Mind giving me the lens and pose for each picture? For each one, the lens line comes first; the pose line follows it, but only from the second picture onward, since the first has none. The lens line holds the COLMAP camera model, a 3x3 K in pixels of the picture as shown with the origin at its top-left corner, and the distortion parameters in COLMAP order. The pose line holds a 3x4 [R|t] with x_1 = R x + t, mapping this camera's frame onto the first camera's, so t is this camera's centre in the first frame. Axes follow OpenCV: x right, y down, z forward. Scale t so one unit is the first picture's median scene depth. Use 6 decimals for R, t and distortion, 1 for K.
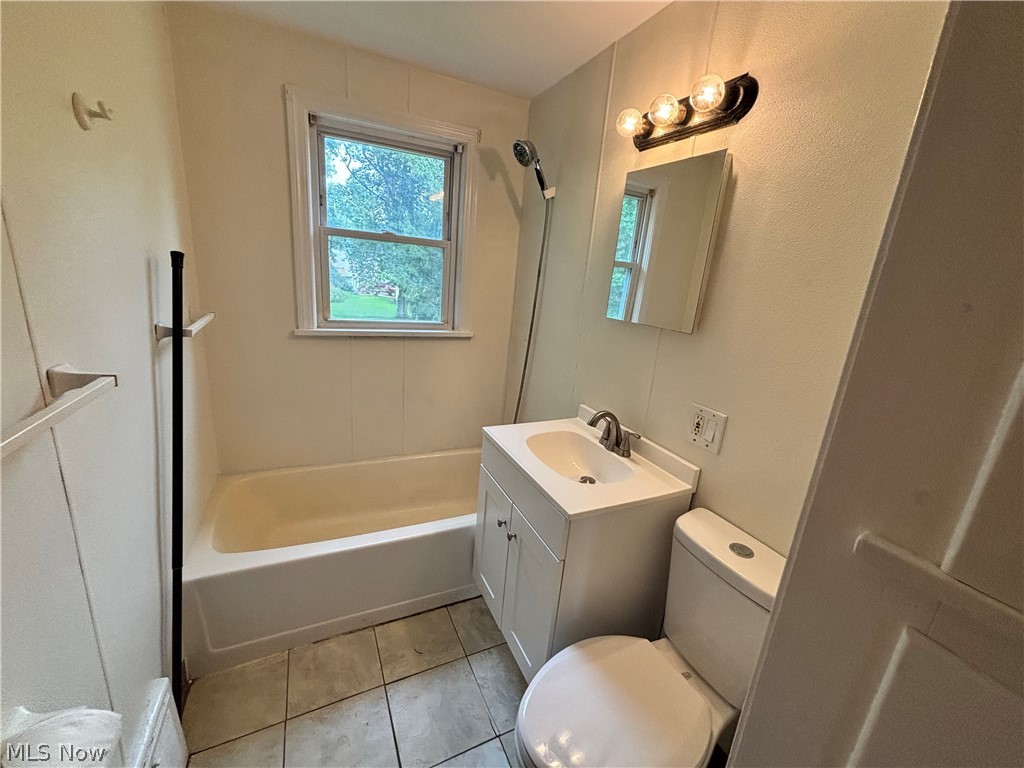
lens RADIAL K [[416.8, 0, 510.2], [0, 416.8, 386.2], [0, 0, 1]] dist [0.008981, 0.000494]
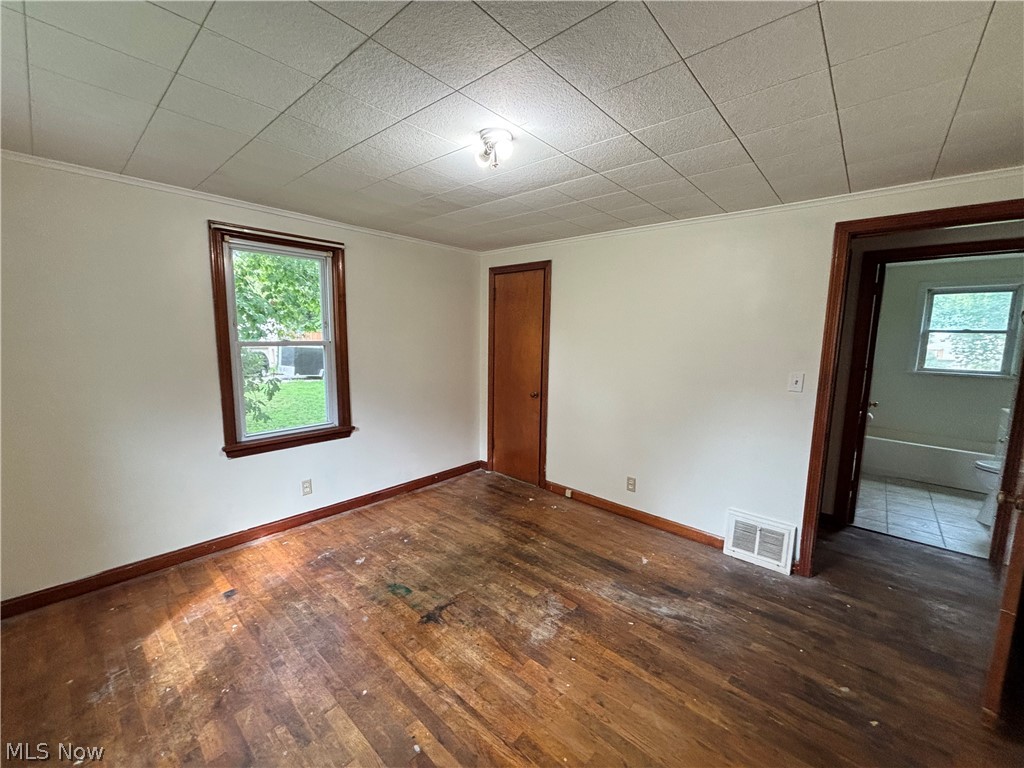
lens RADIAL K [[416.8, 0, 510.2], [0, 416.8, 386.2], [0, 0, 1]] dist [0.008981, 0.000494]
pose [[0.389563, 0.042824, -0.920004, 1.006273], [-0.229229, 0.971992, -0.051820, 0.716390], [0.892017, 0.231079, 0.388468, -2.354859]]
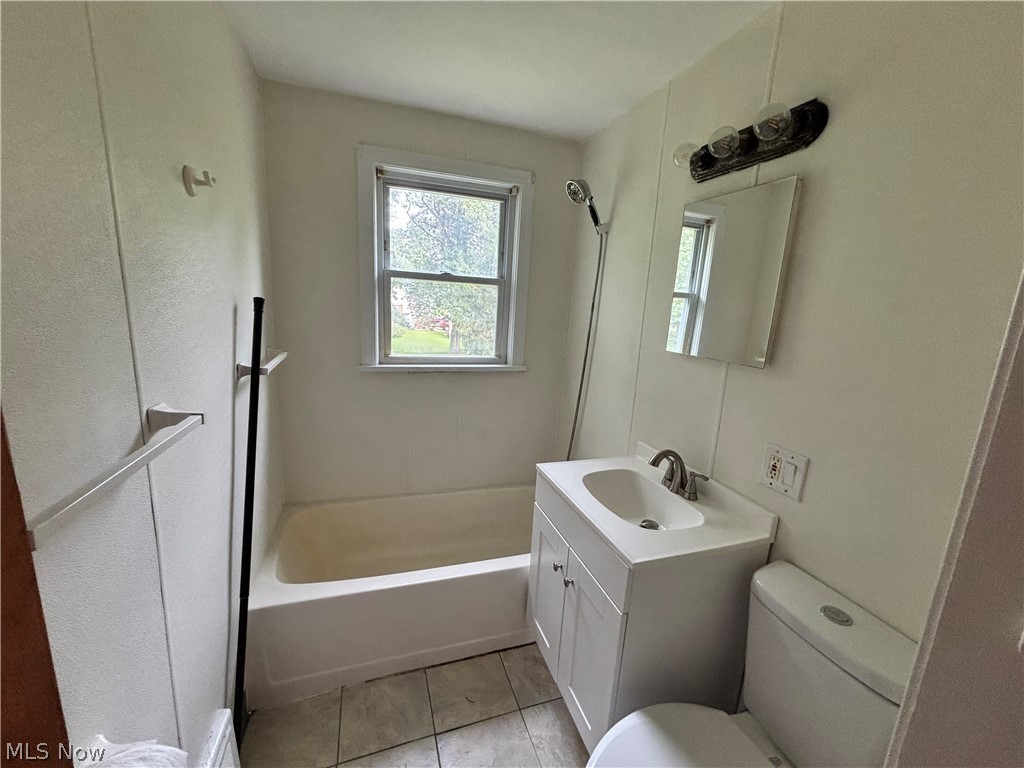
lens RADIAL K [[416.8, 0, 510.2], [0, 416.8, 386.2], [0, 0, 1]] dist [0.008981, 0.000494]
pose [[0.992920, -0.003440, -0.118739, -0.012625], [-0.005431, 0.997221, -0.074304, -0.011329], [0.118665, 0.074423, 0.990141, 0.011182]]
